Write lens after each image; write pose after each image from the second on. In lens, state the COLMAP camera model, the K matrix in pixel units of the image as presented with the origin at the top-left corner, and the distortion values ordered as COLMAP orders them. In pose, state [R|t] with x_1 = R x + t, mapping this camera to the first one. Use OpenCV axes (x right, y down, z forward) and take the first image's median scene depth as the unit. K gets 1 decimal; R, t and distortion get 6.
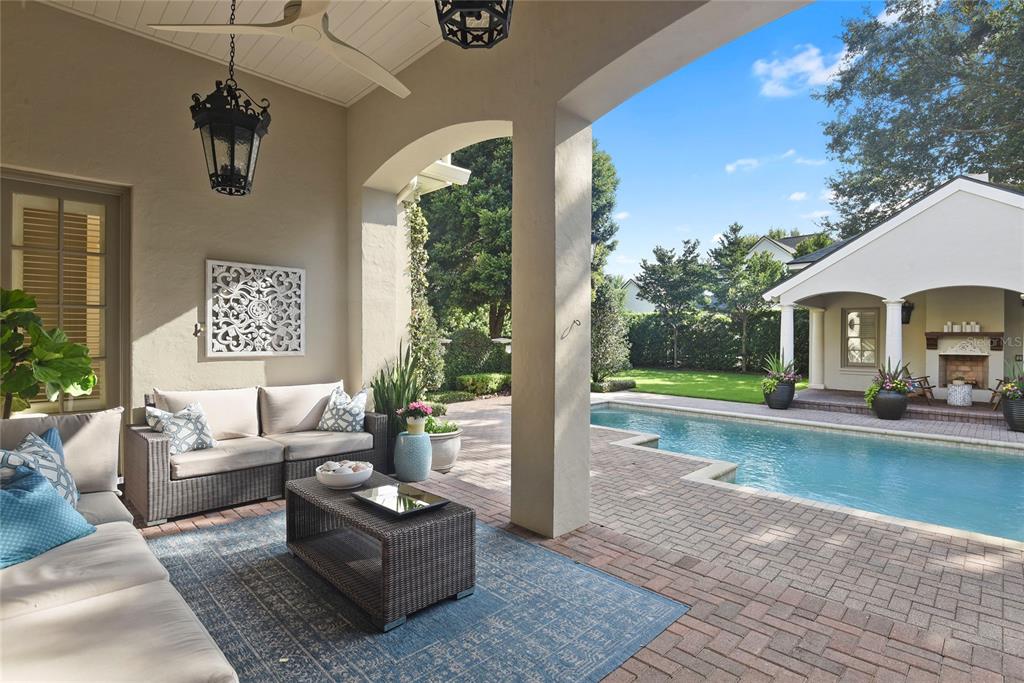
lens RADIAL K [[501.3, 0, 510.1], [0, 501.3, 340.2], [0, 0, 1]] dist [-0.026991, -0.001367]
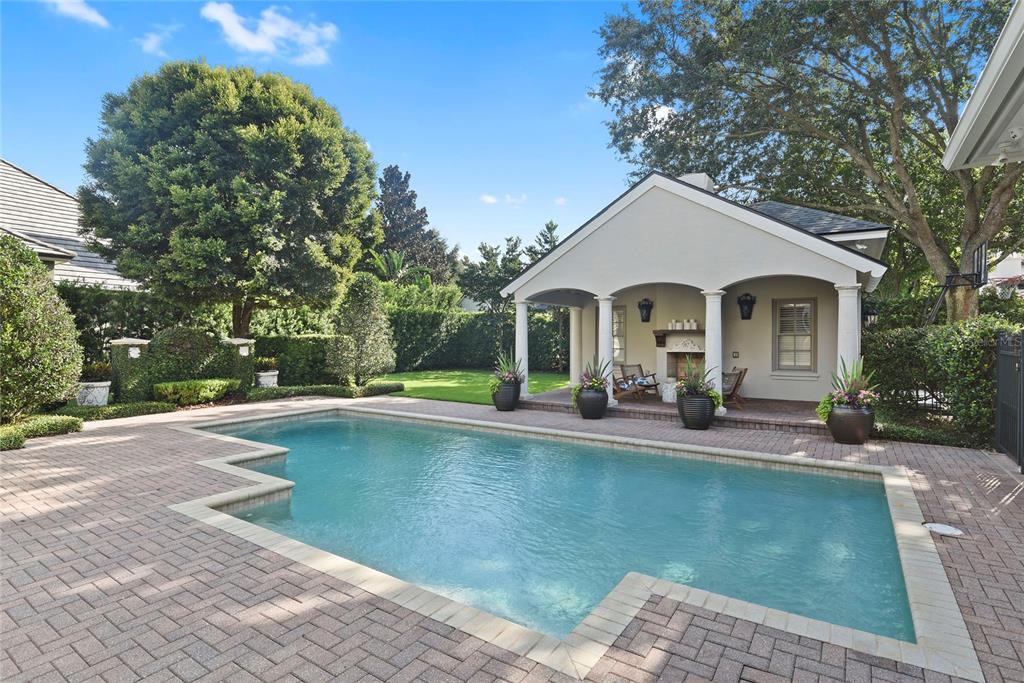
lens RADIAL K [[519.2, 0, 512.9], [0, 519.2, 342.1], [0, 0, 1]] dist [-0.018882, -0.002256]
pose [[0.975576, -0.006491, 0.219567, 0.305988], [0.006538, 0.999978, 0.000513, 0.005668], [-0.219566, 0.000935, 0.975597, 0.026767]]
